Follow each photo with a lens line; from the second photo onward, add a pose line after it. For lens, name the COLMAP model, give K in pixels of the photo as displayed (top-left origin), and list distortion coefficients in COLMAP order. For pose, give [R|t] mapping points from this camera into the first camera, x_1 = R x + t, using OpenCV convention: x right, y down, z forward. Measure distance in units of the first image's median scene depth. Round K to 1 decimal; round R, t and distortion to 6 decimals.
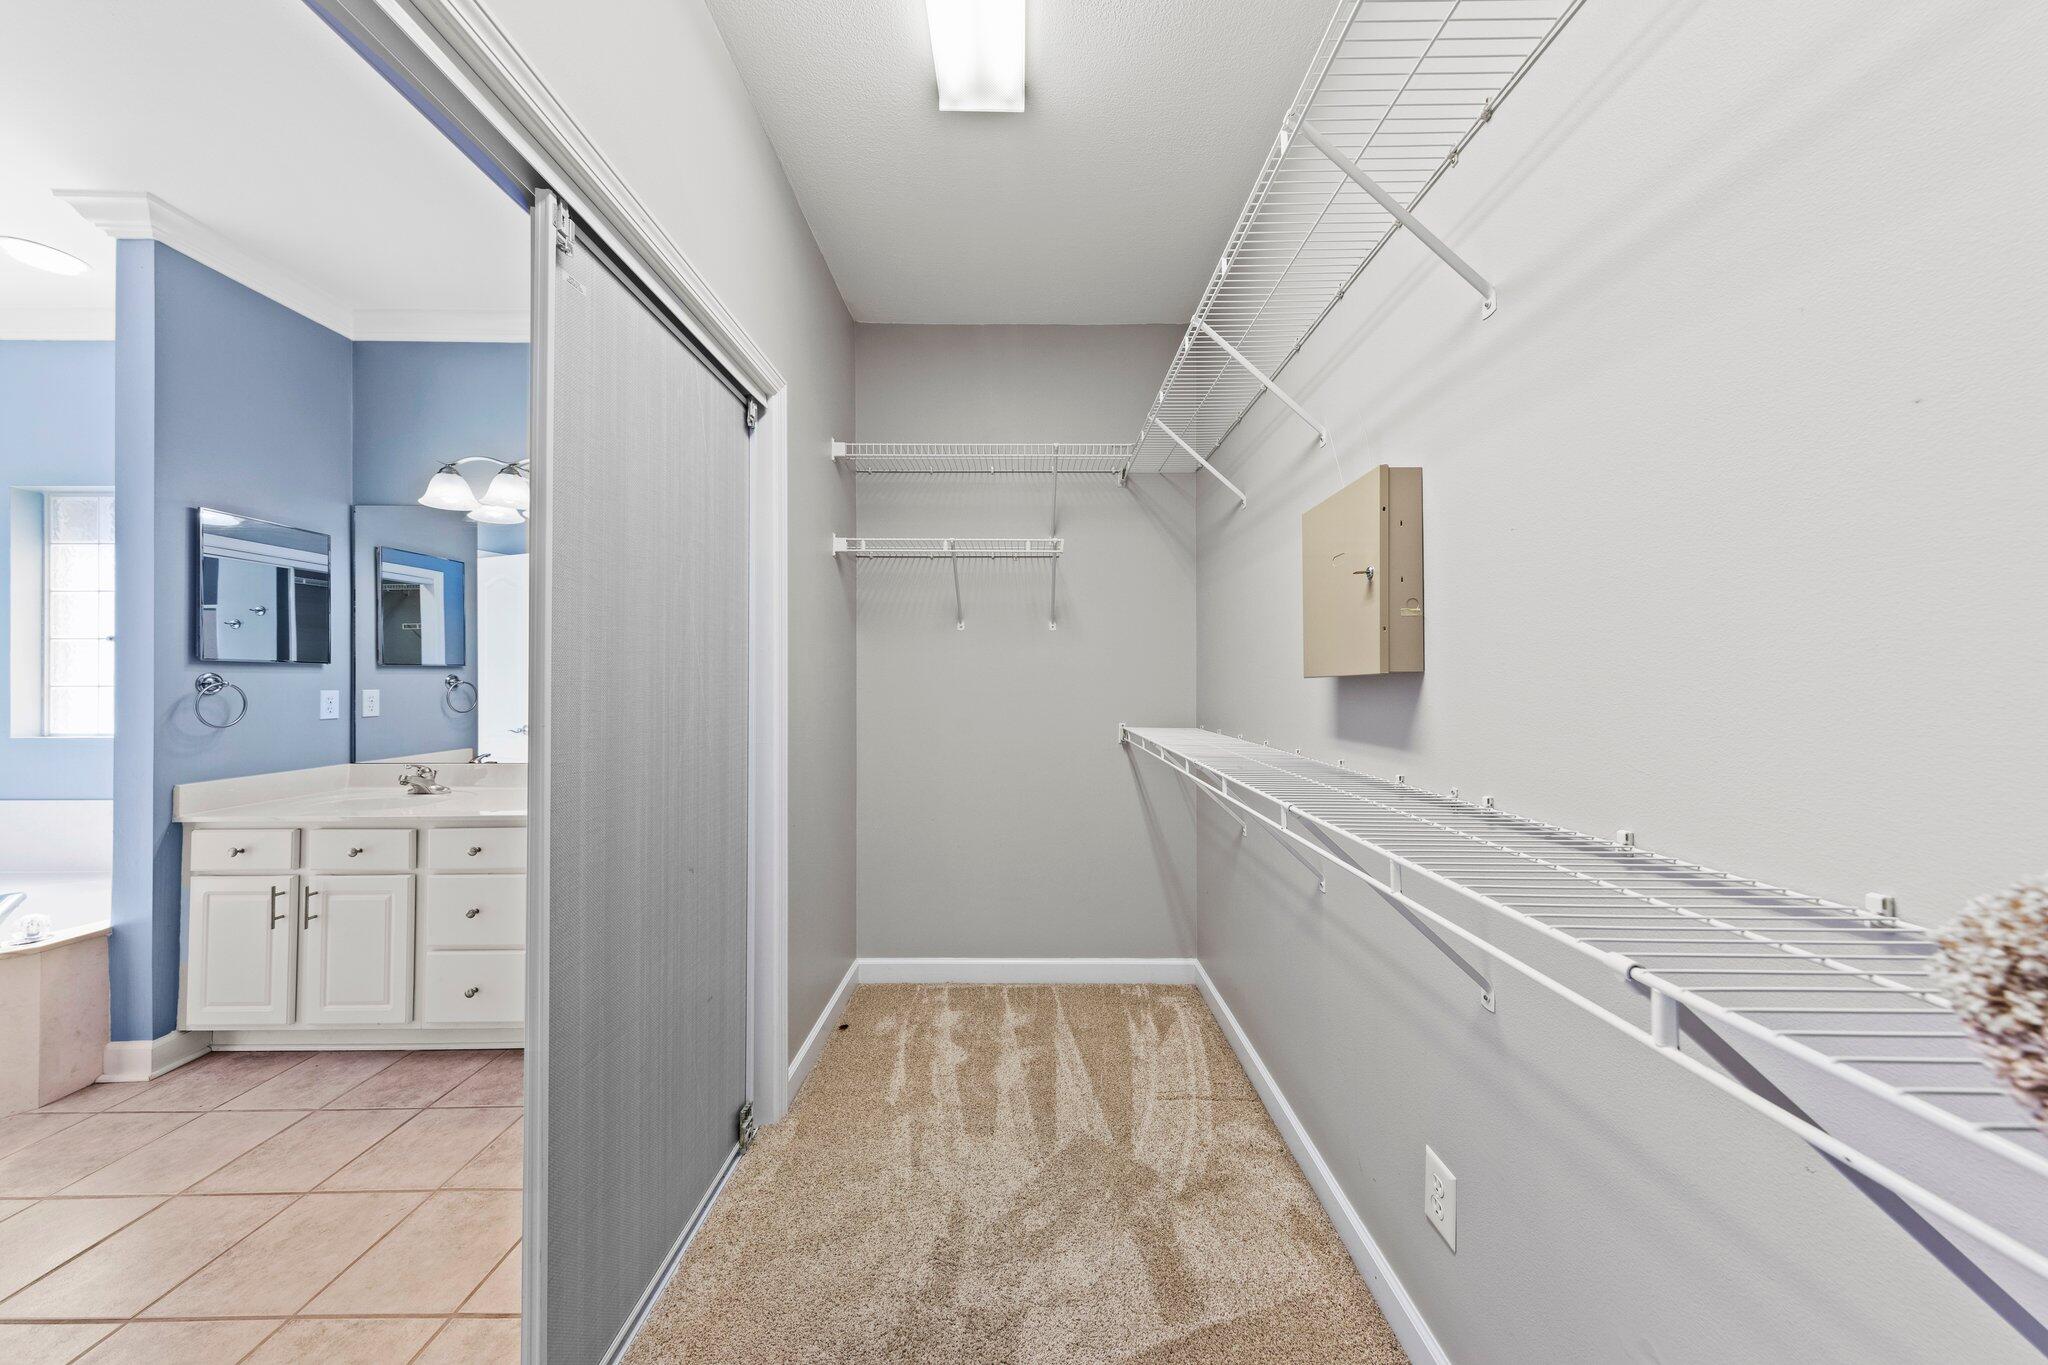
lens RADIAL K [[647.2, 0, 1027.5], [0, 647.2, 679.5], [0, 0, 1]] dist [0.009304, -0.001588]
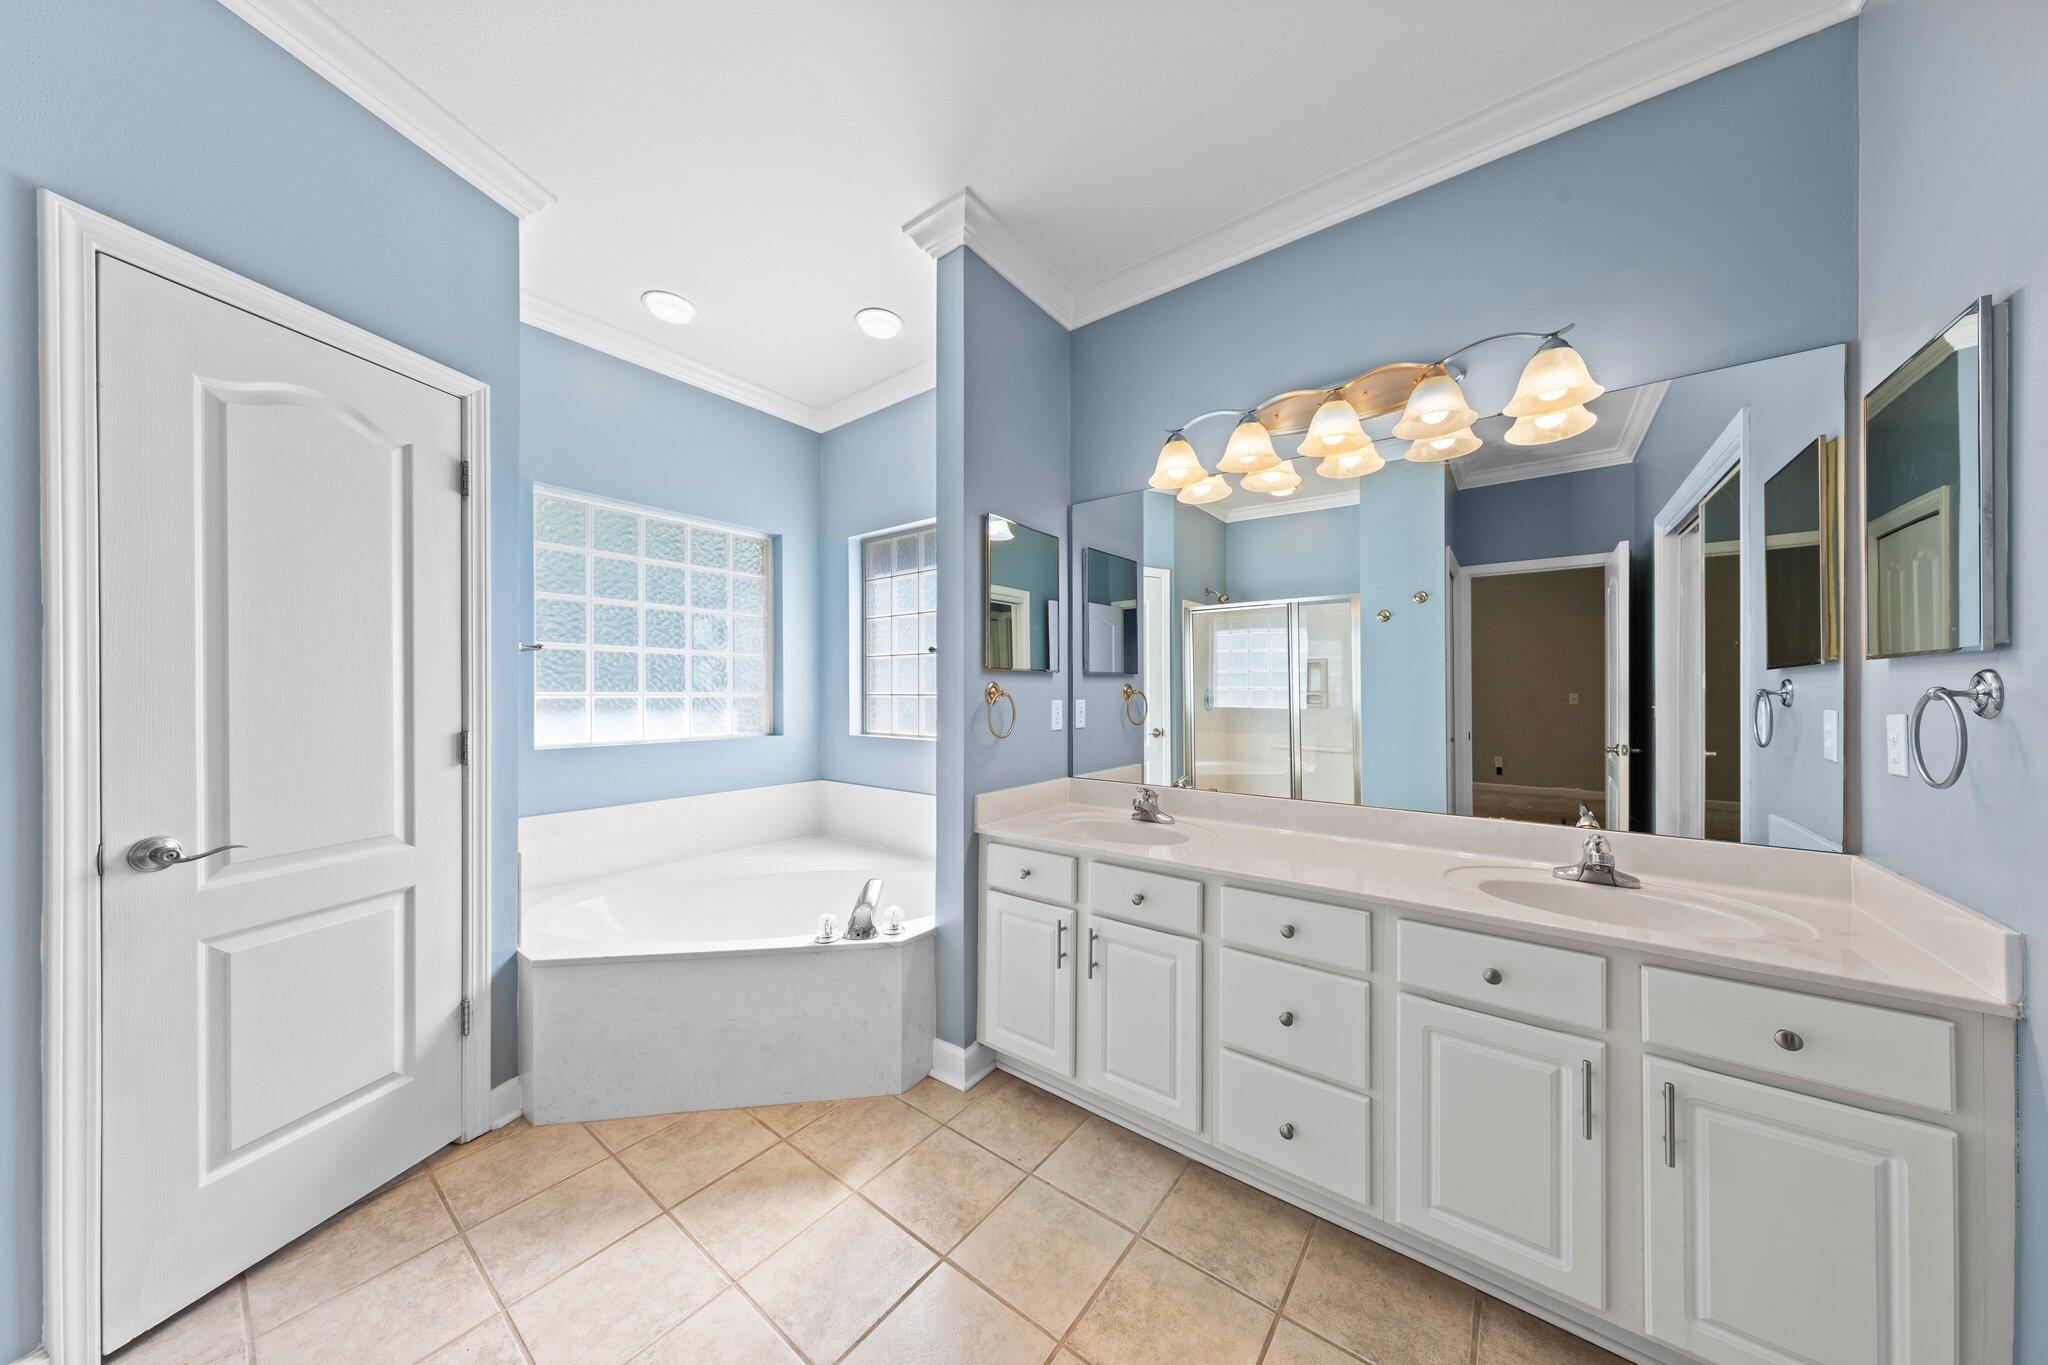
lens RADIAL K [[647.2, 0, 1034.3], [0, 647.2, 693.1], [0, 0, 1]] dist [0.009304, -0.001588]
pose [[0.796696, 0.000275, -0.604380, -0.637400], [0.002256, 0.999992, 0.003429, 0.003372], [0.604376, -0.004096, 0.796689, 0.272408]]
